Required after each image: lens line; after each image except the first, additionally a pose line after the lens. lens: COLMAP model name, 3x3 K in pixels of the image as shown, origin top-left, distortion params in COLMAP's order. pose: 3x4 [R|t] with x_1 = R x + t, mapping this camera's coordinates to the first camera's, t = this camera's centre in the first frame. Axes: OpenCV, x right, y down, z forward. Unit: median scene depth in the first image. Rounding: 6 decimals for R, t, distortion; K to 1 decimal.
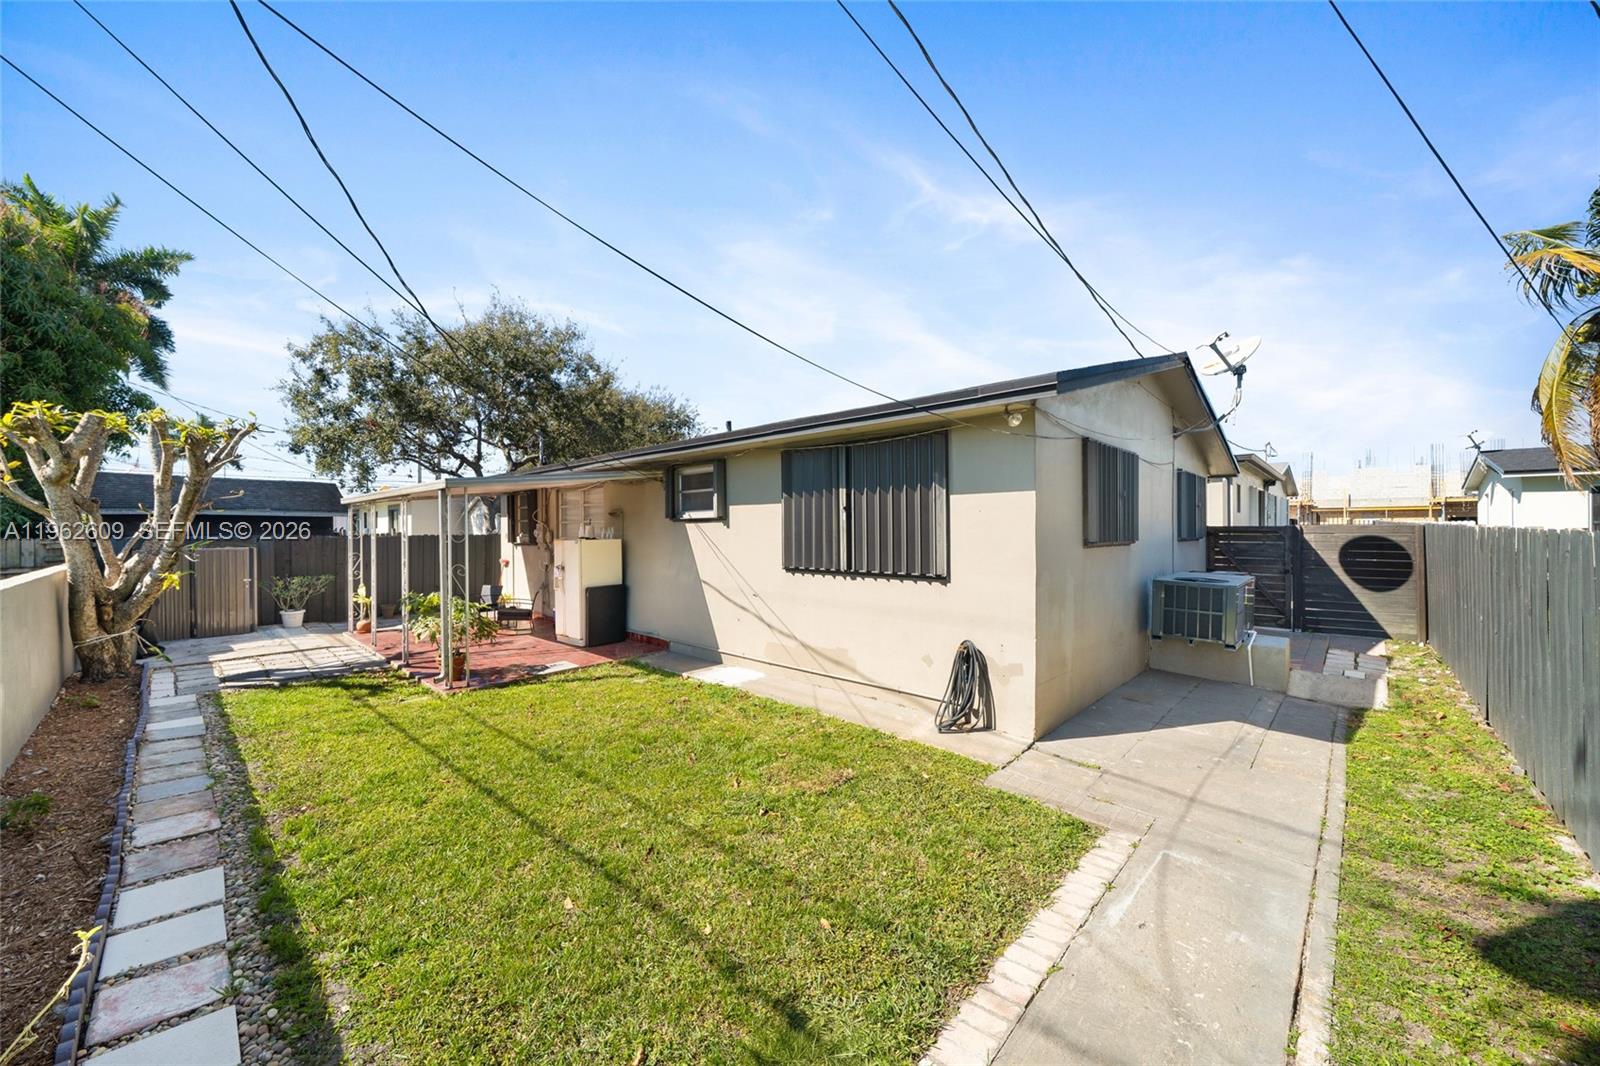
lens RADIAL K [[588.8, 0, 800.0], [0, 588.8, 533.0], [0, 0, 1]] dist [-0.000429, -0.000048]
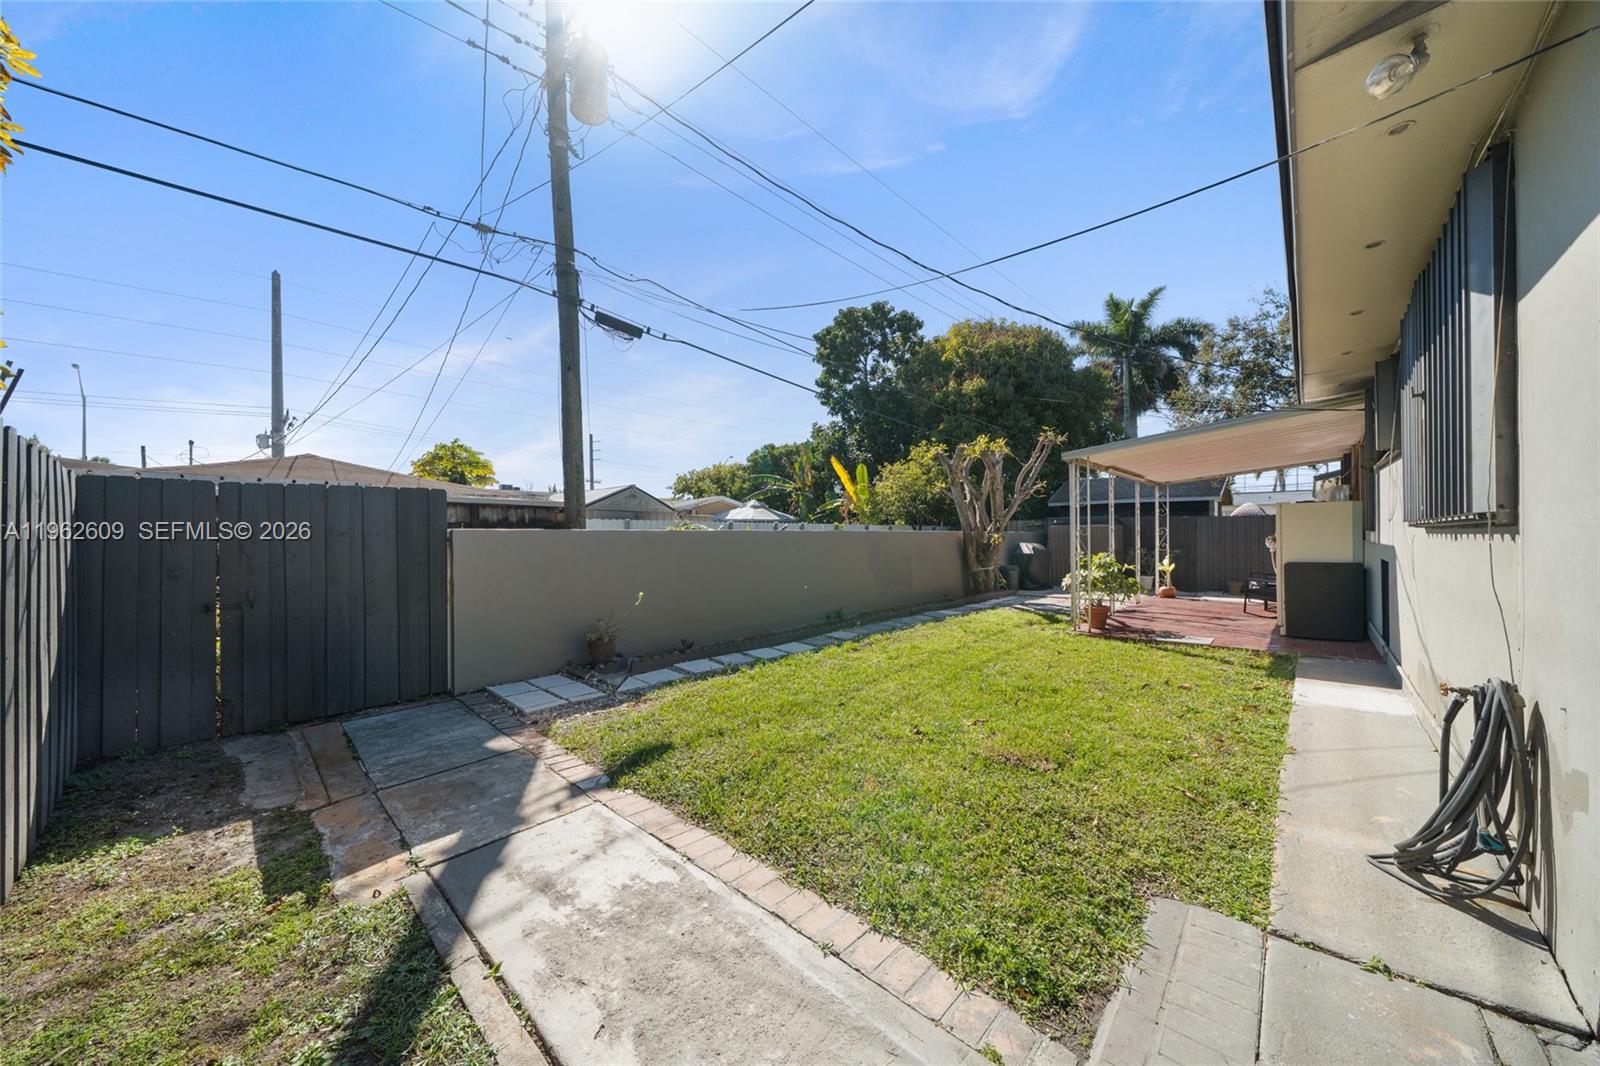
lens RADIAL K [[545.3, 0, 793.3], [0, 545.3, 532.4], [0, 0, 1]] dist [-0.001243, 0.000034]
pose [[0.016592, 0.000209, -0.999862, 0.531972], [0.004615, 0.999989, 0.000286, 0.071664], [0.999852, -0.004619, 0.016590, 0.455996]]
